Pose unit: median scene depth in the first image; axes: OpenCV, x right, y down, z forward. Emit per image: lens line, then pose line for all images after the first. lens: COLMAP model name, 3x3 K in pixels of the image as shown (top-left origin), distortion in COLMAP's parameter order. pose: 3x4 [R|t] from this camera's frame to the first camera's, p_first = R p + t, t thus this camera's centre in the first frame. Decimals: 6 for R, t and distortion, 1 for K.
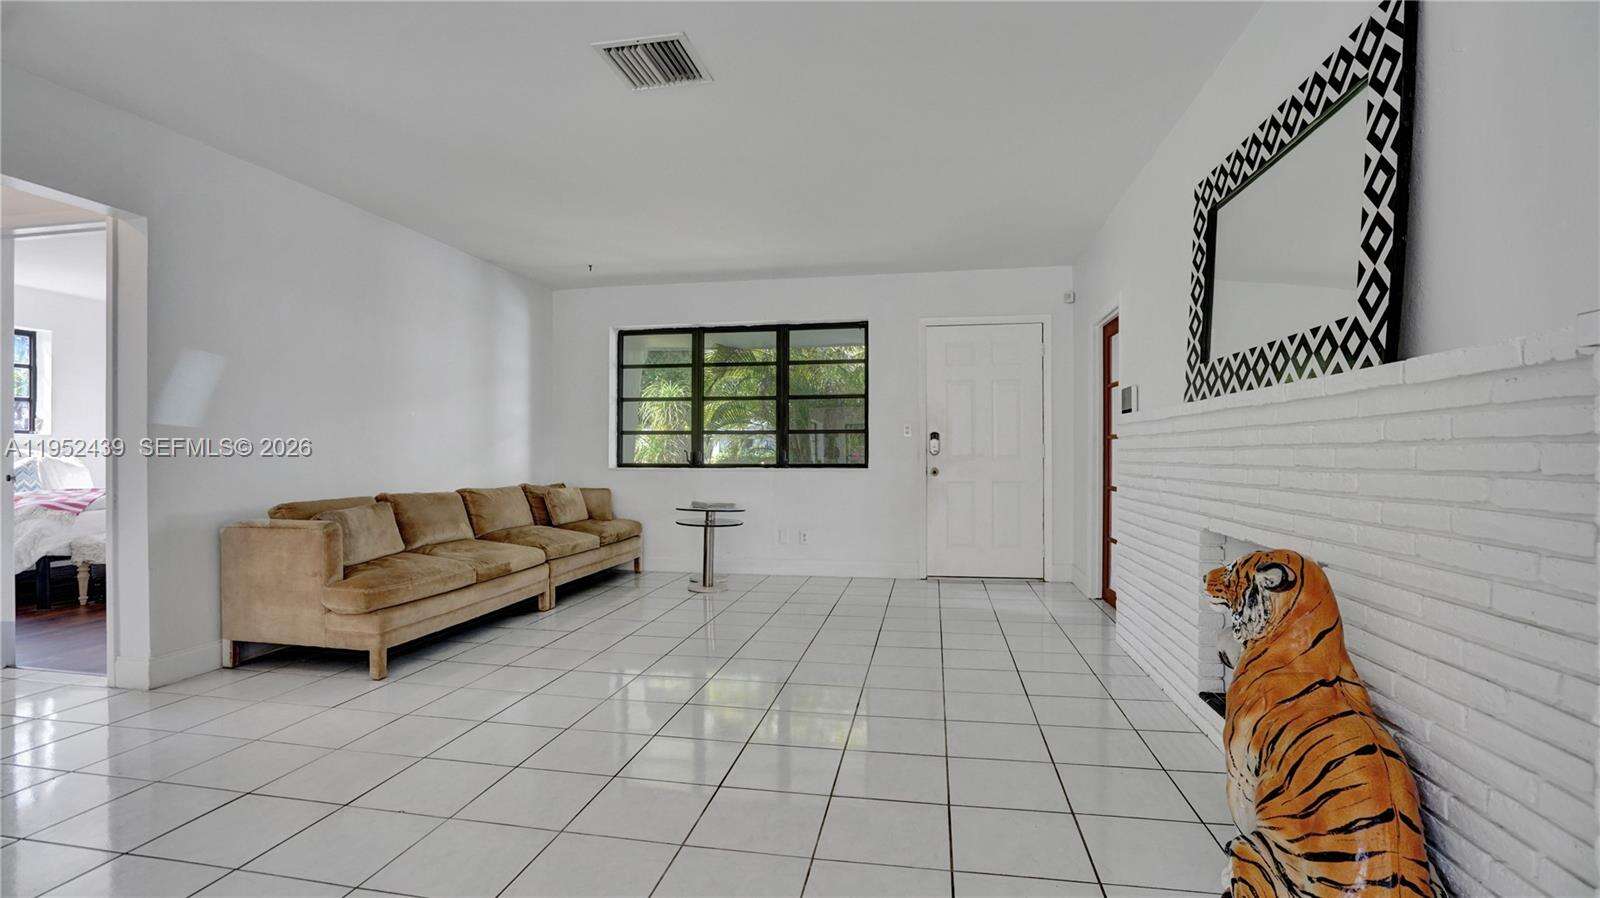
lens RADIAL K [[735.5, 0, 792.3], [0, 735.5, 454.7], [0, 0, 1]] dist [-0.058914, 0.022774]
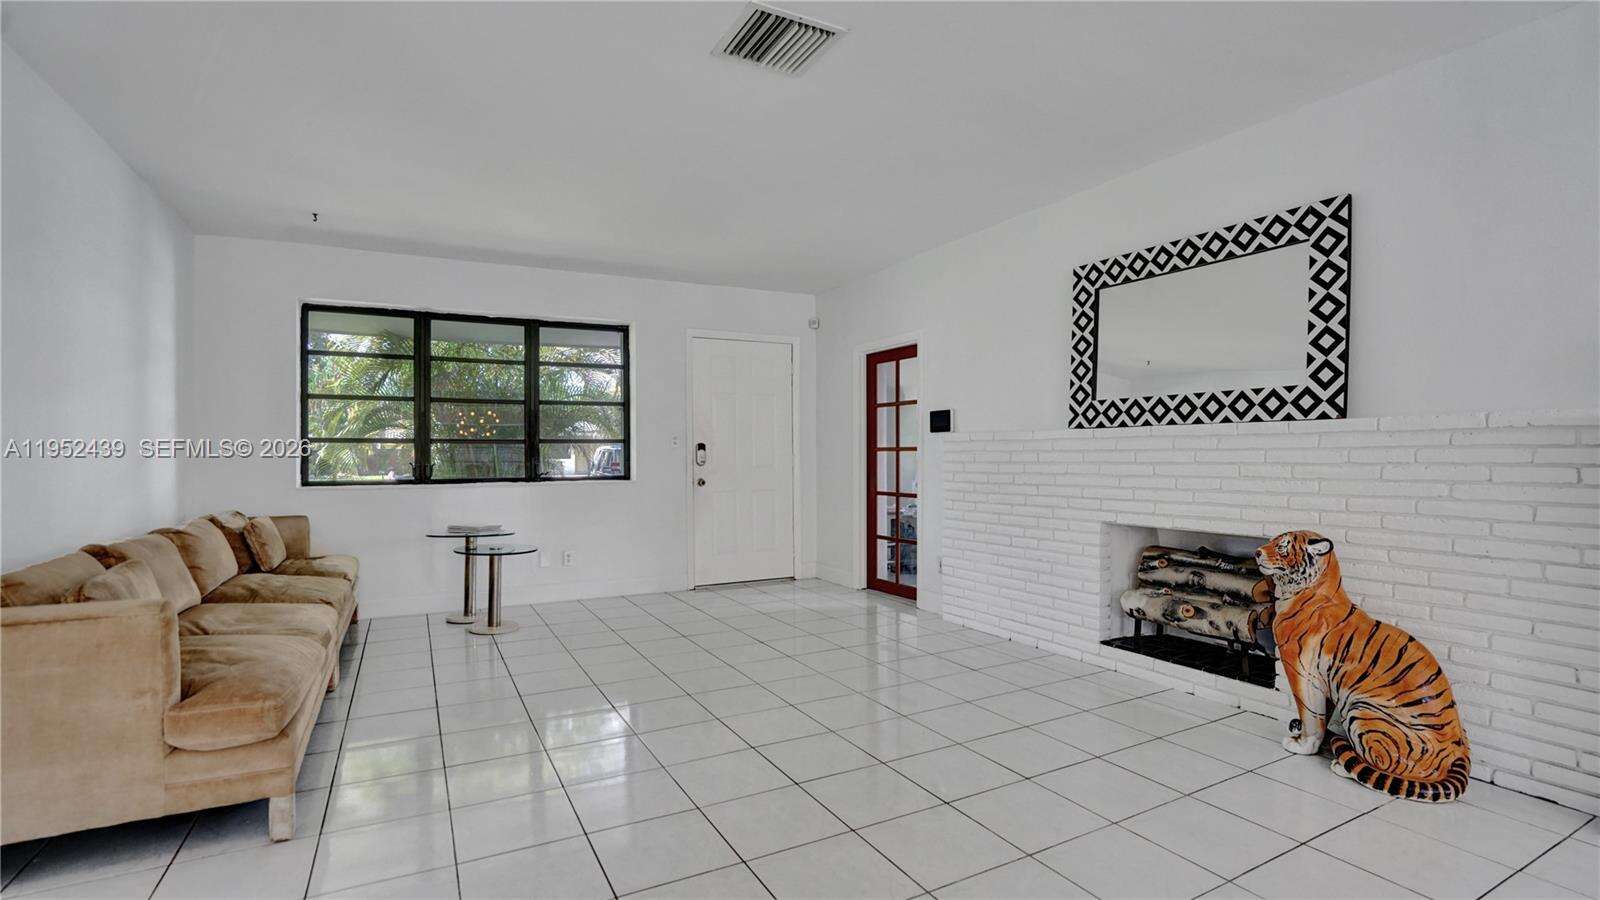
lens RADIAL K [[735.5, 0, 796.4], [0, 735.5, 460.4], [0, 0, 1]] dist [-0.058914, 0.022774]
pose [[0.780582, -0.008067, 0.625001, -0.358507], [0.006535, 0.999967, 0.004745, -0.011550], [-0.625019, 0.000380, 0.780609, 0.136933]]
